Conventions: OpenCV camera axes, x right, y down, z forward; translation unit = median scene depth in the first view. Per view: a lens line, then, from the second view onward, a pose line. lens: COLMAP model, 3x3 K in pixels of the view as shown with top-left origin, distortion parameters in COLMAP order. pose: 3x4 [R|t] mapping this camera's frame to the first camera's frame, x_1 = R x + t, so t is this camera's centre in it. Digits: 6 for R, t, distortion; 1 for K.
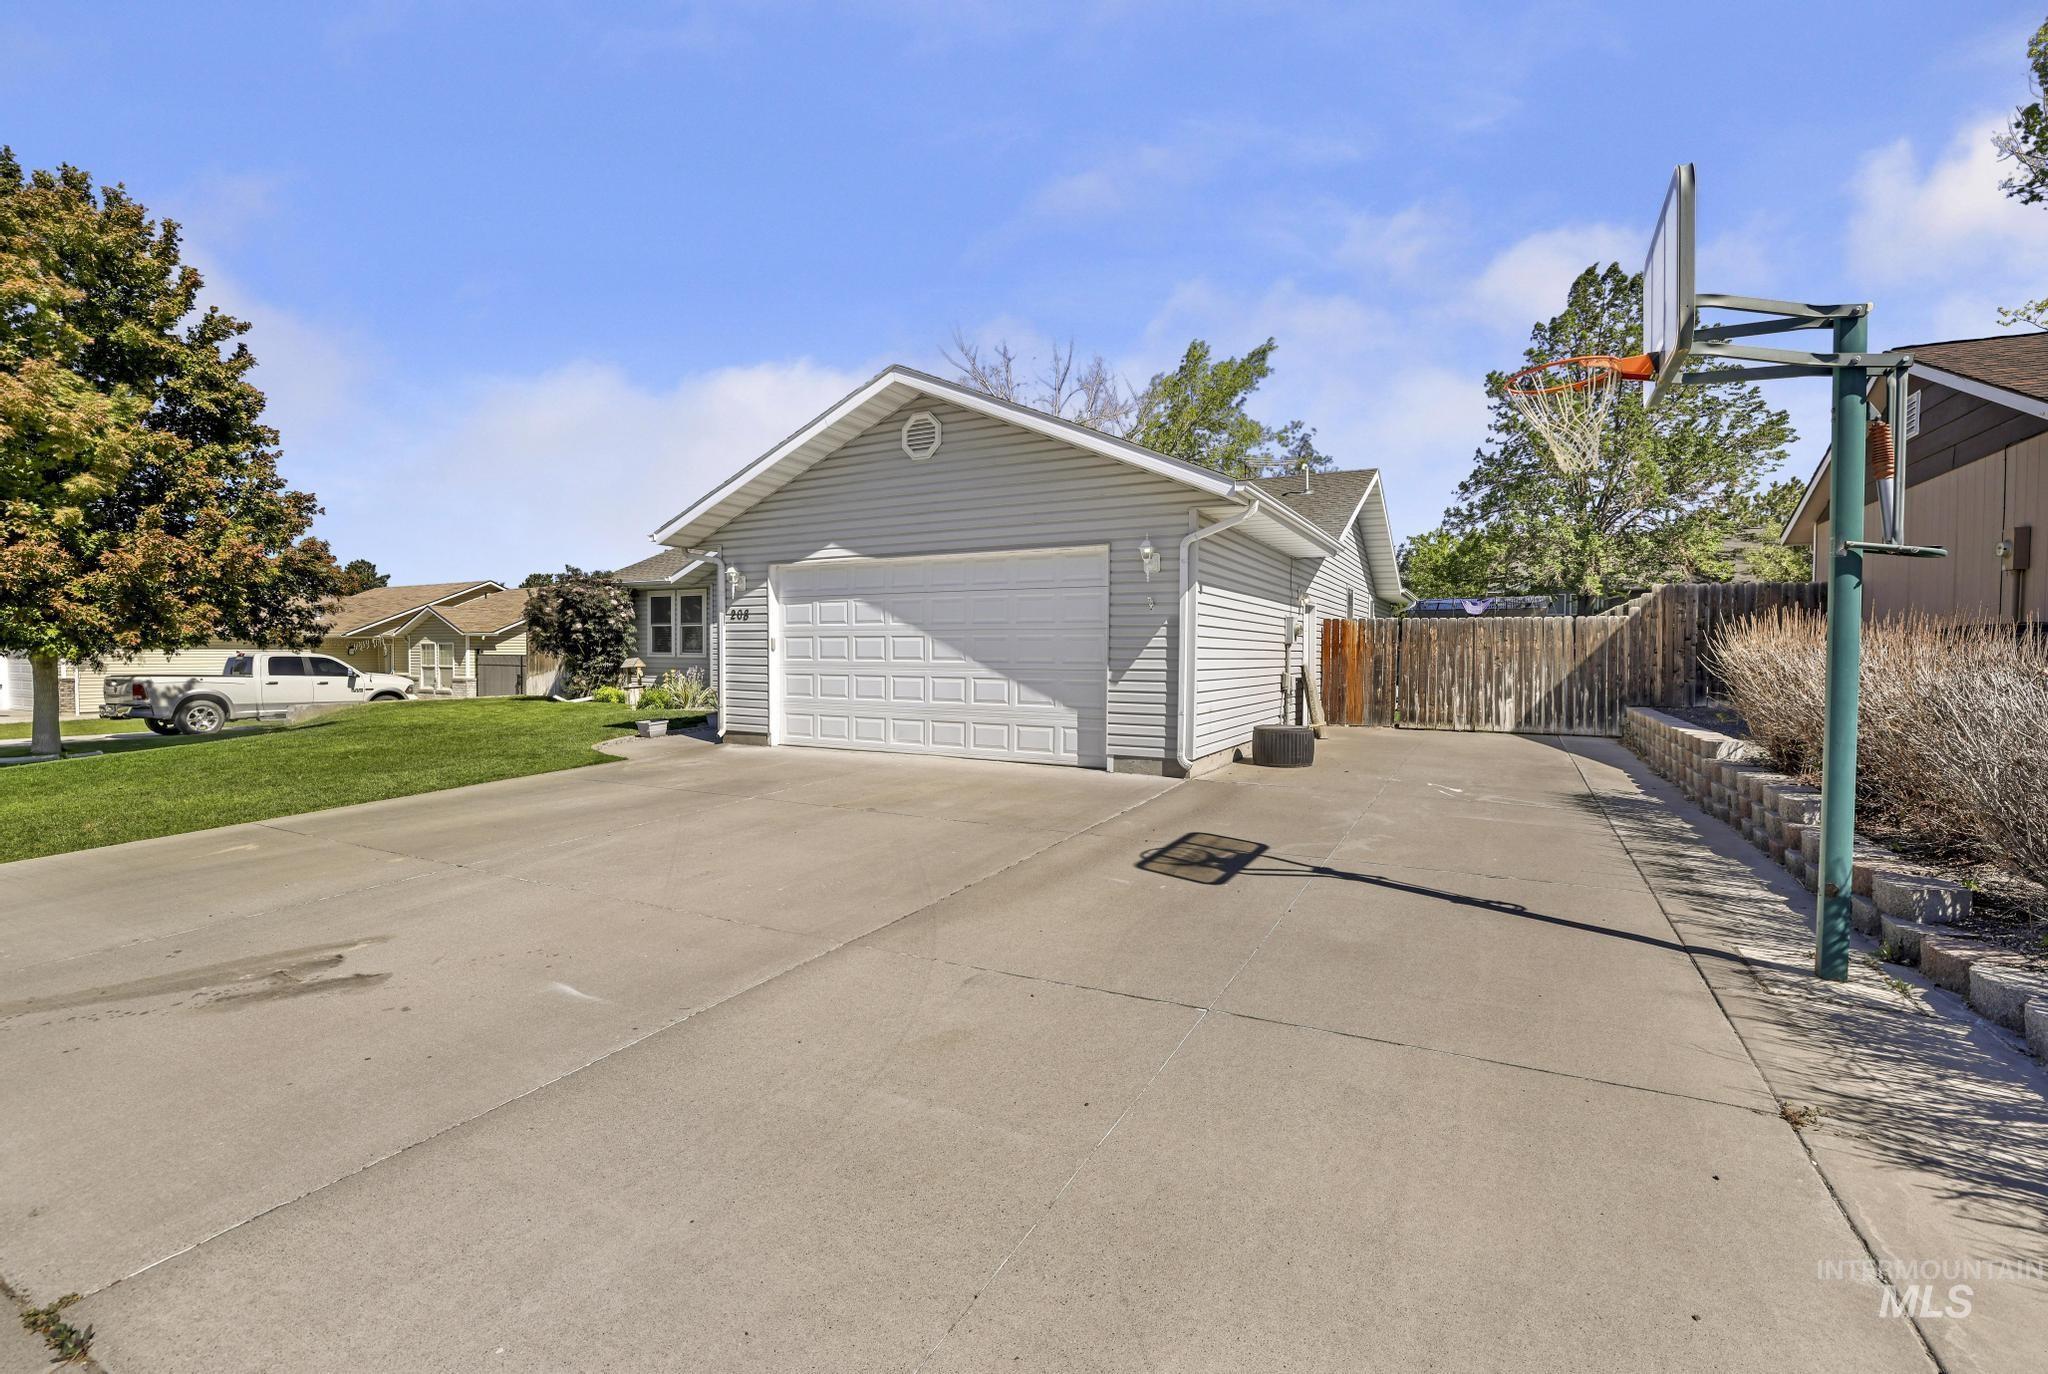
lens RADIAL K [[893.2, 0, 1024.0], [0, 893.2, 687.0], [0, 0, 1]] dist [-0.049470, 0.016292]
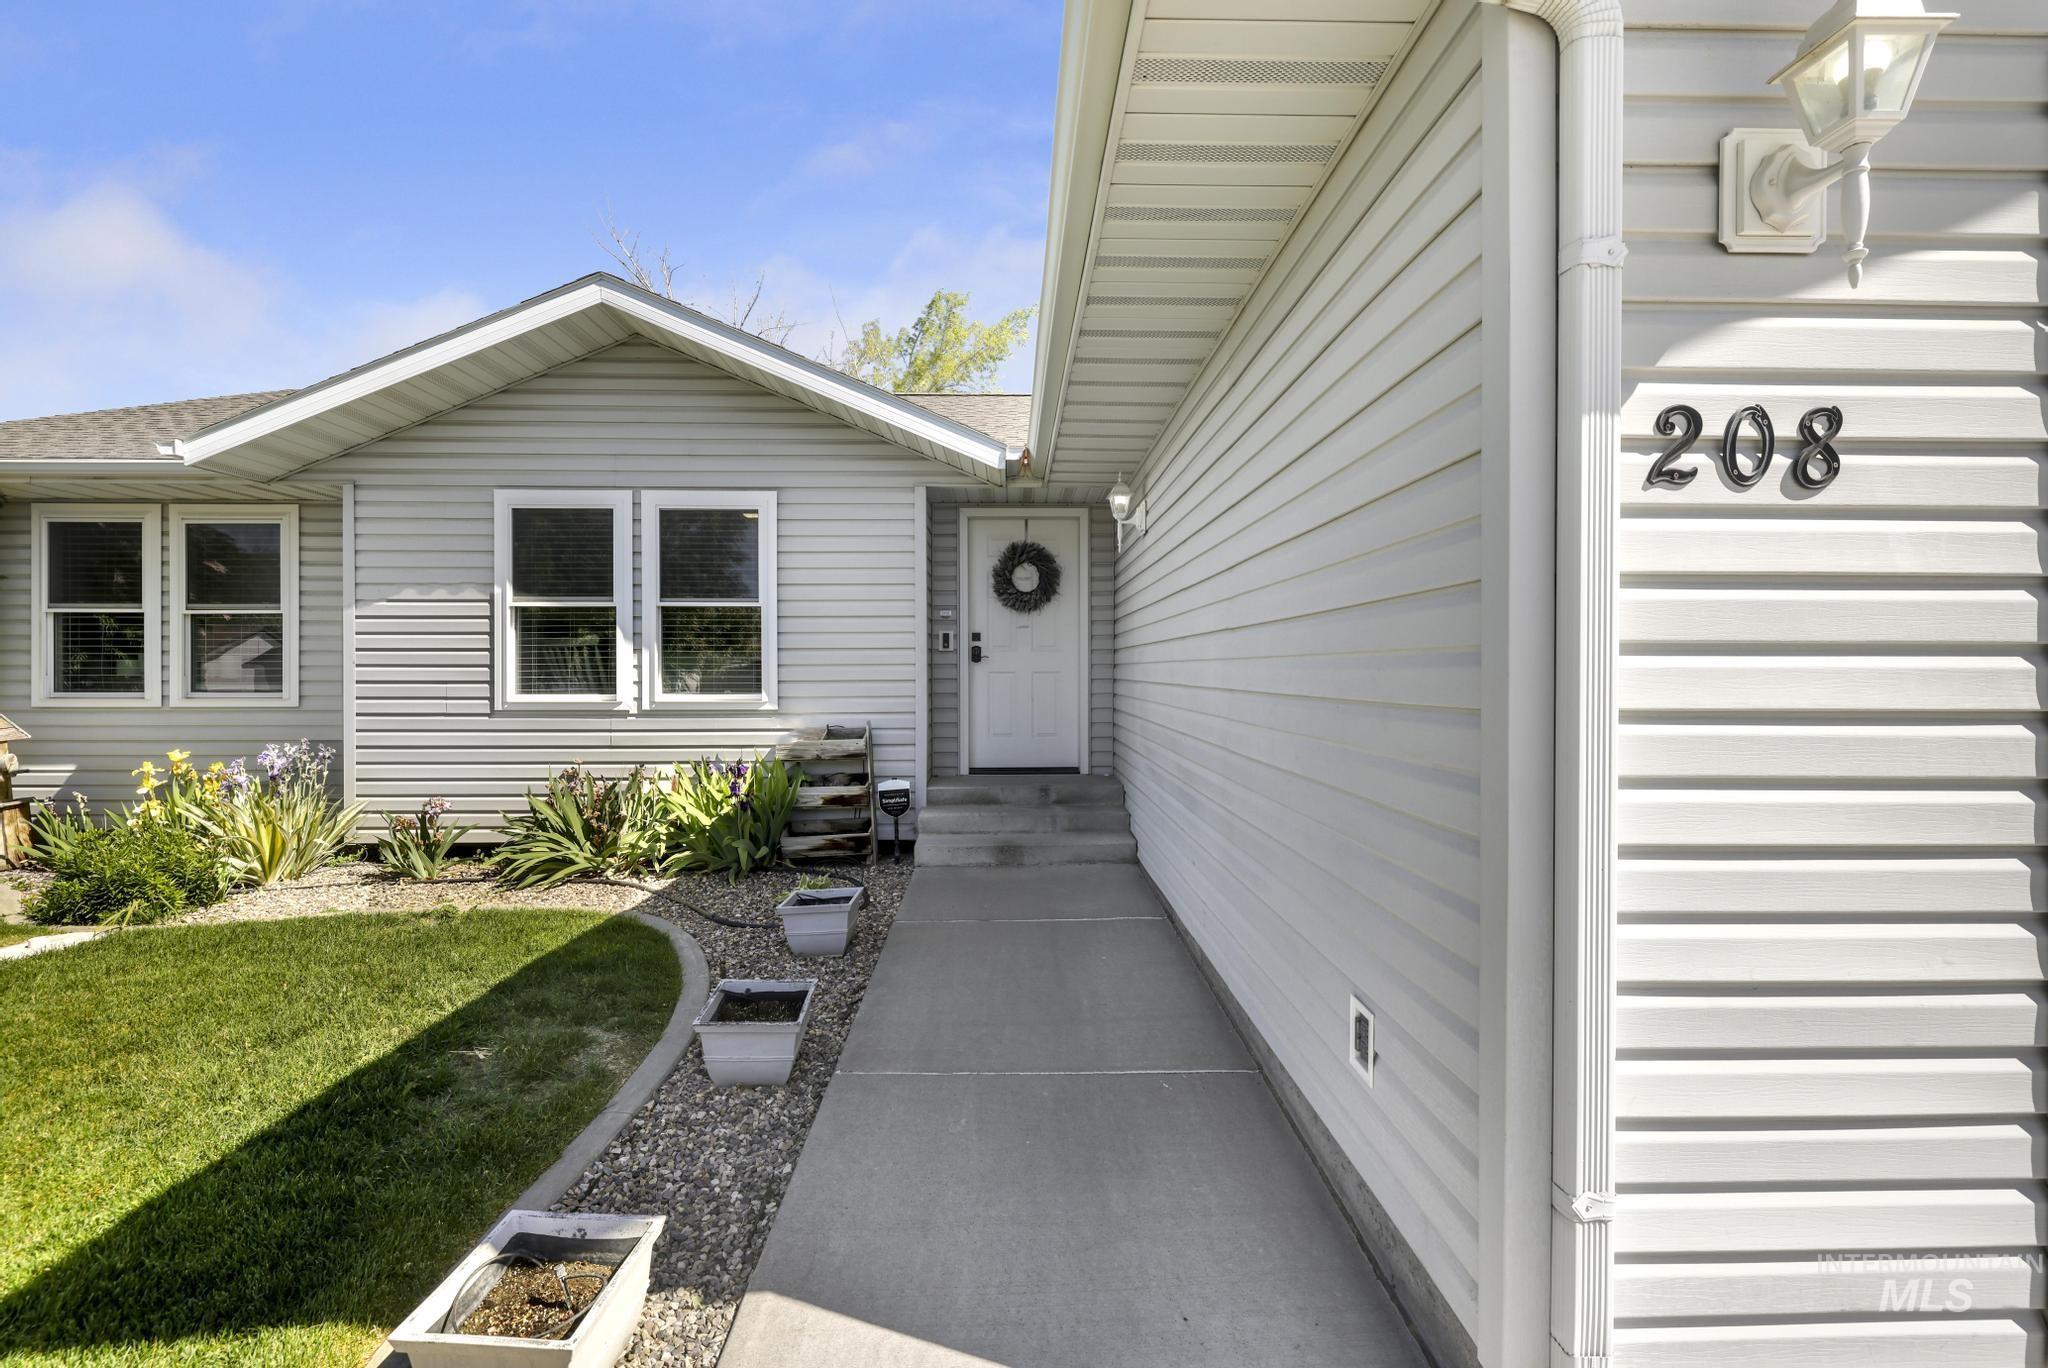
lens RADIAL K [[870.5, 0, 1031.8], [0, 870.5, 674.5], [0, 0, 1]] dist [0.000725, -0.000105]
pose [[0.866465, -0.007941, 0.499174, -0.502240], [0.024909, 0.999316, -0.027340, -0.052904], [-0.498616, 0.036124, 0.866070, 1.019745]]
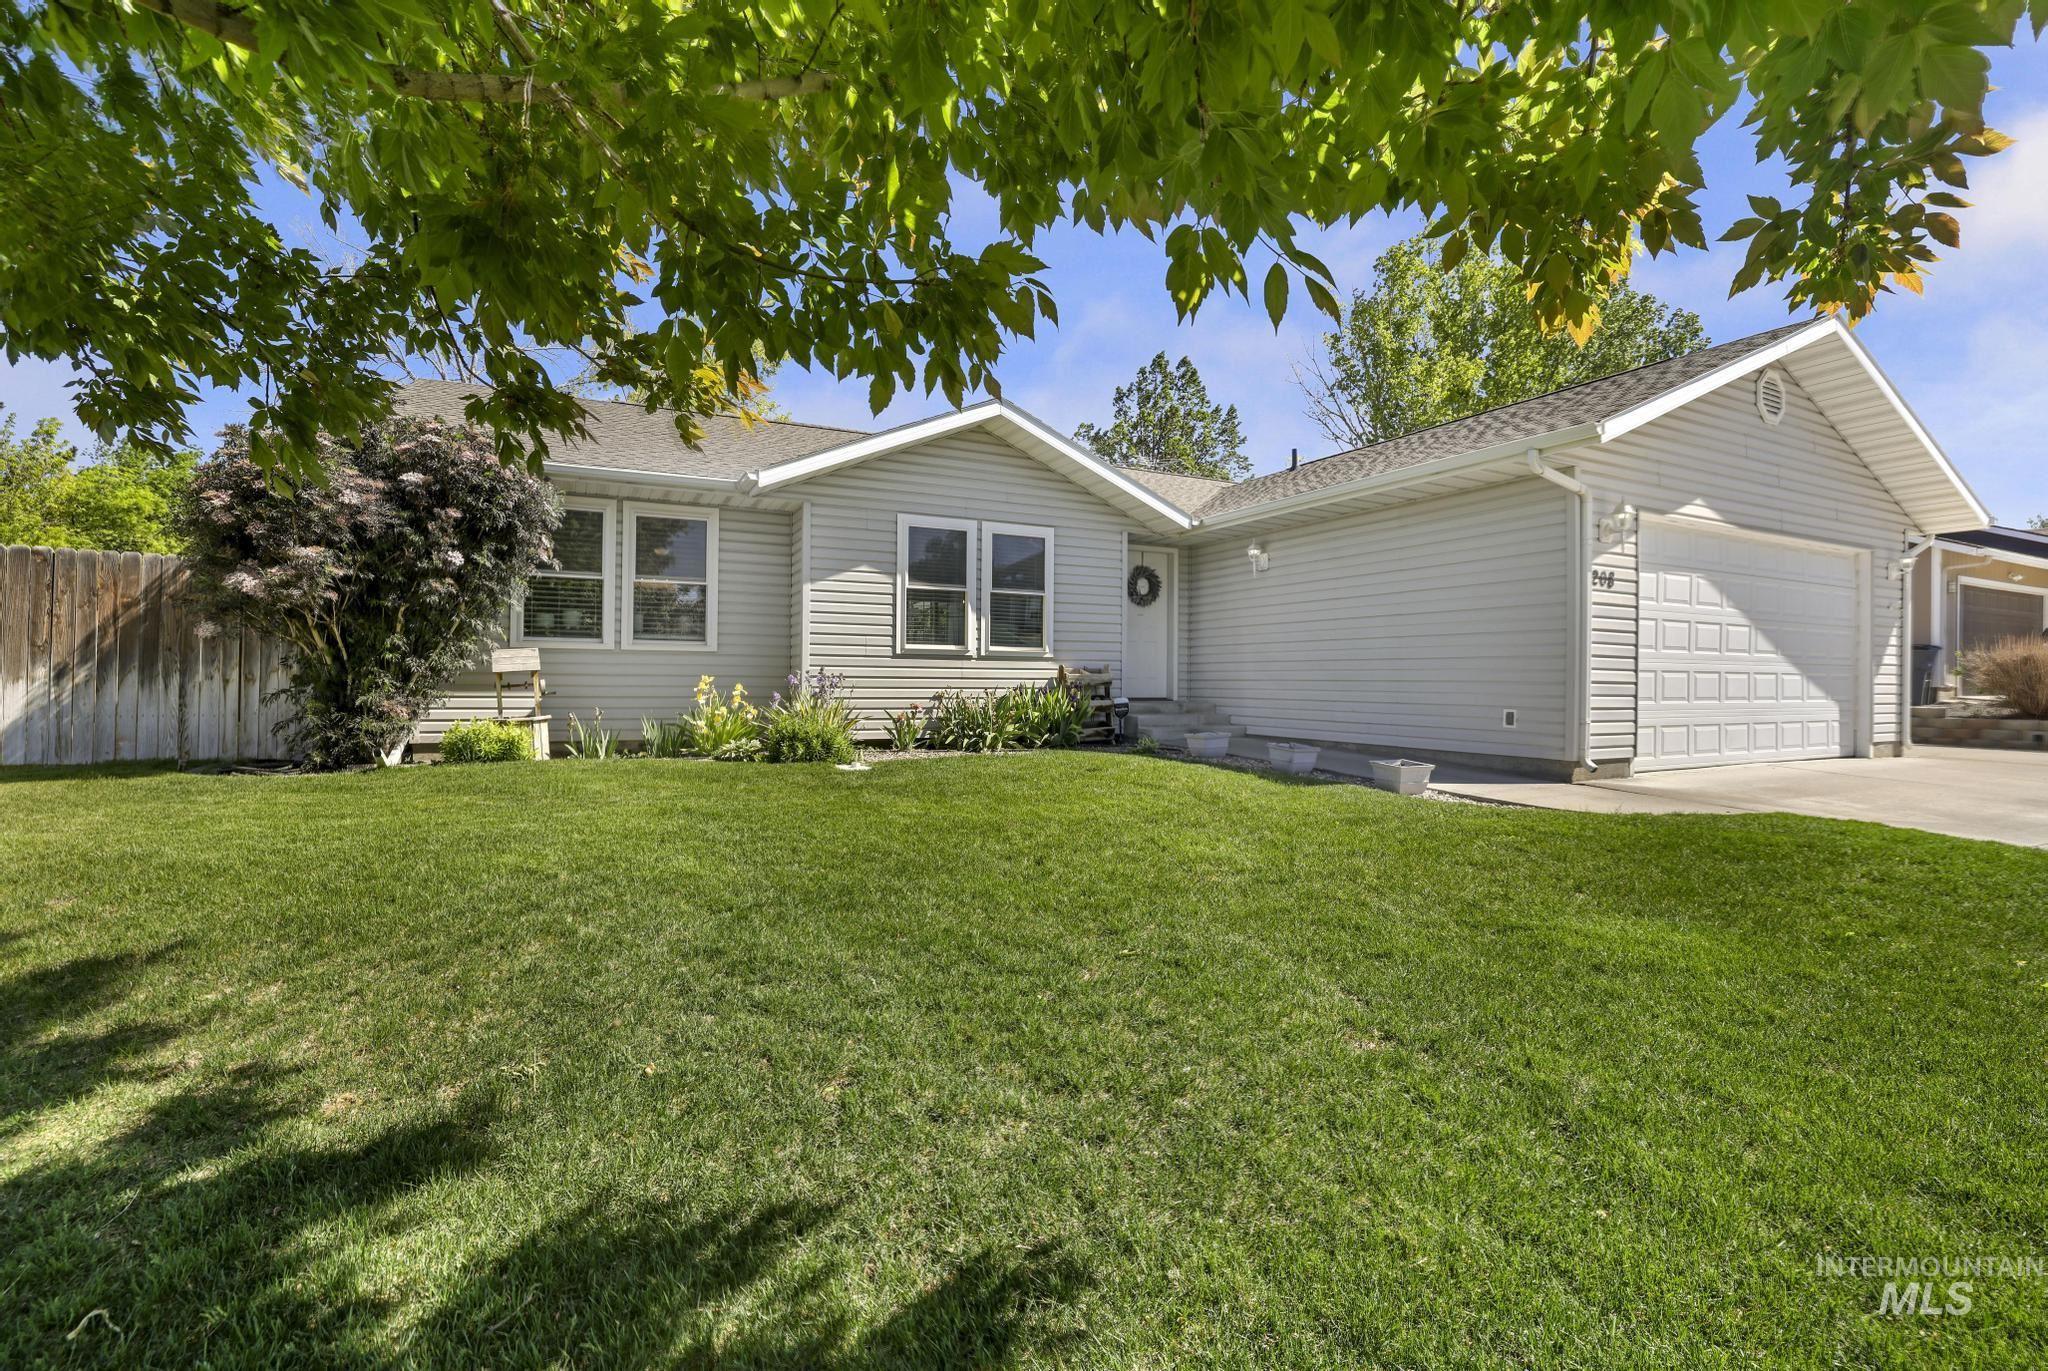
lens RADIAL K [[893.2, 0, 1024.0], [0, 893.2, 685.5], [0, 0, 1]] dist [-0.049470, 0.016292]
pose [[0.579773, -0.004647, 0.814765, -1.168986], [0.027729, 0.999517, -0.014031, -0.006663], [-0.814306, 0.030728, 0.579622, 1.051639]]
